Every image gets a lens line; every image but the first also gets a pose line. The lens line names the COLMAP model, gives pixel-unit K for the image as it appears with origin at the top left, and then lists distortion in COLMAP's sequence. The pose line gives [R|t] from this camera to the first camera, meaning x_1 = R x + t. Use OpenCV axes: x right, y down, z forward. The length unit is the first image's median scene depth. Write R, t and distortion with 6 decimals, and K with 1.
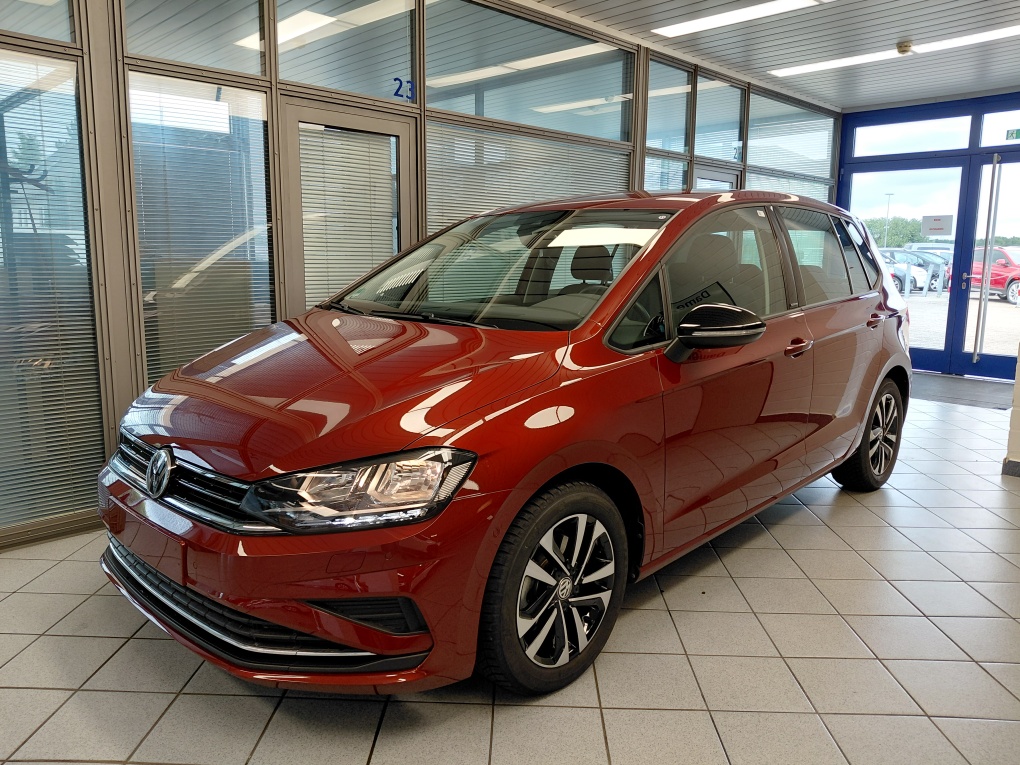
lens RADIAL K [[787.9, 0, 490.4], [0, 787.9, 376.6], [0, 0, 1]] dist [0.057881, -0.111917]
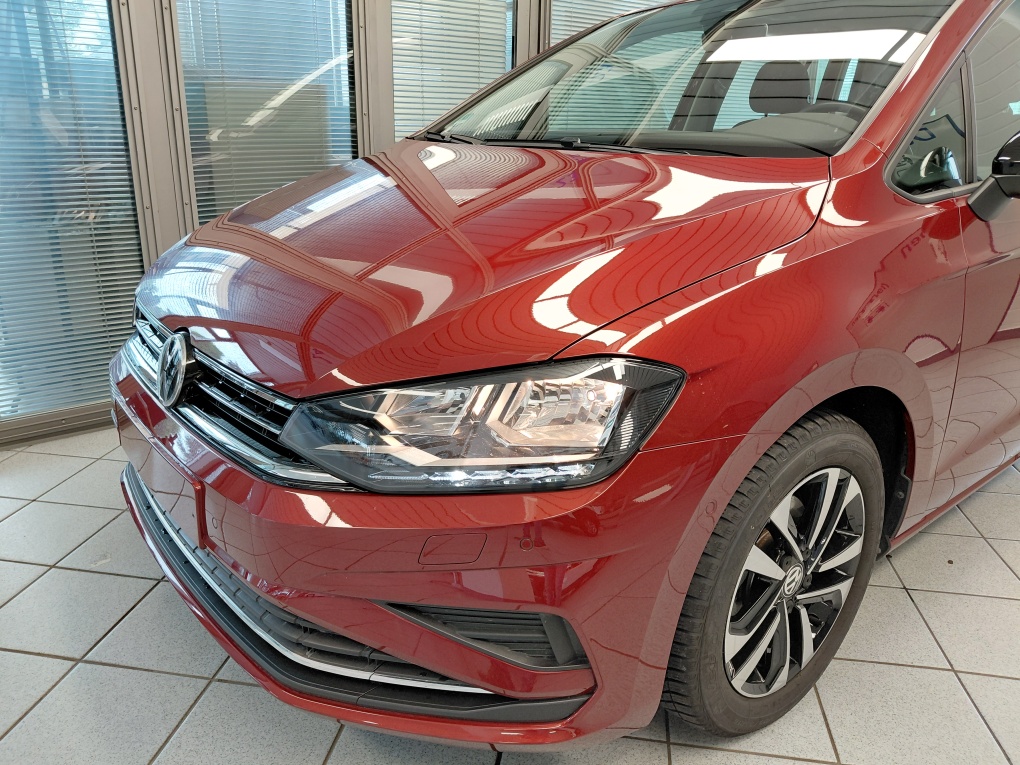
lens RADIAL K [[787.9, 0, 509.6], [0, 787.9, 378.2], [0, 0, 1]] dist [0.057881, -0.111917]
pose [[0.995242, 0.041028, -0.088372, -0.080101], [-0.026279, 0.986438, 0.162014, 0.013690], [0.093820, -0.158921, 0.982823, 0.385380]]
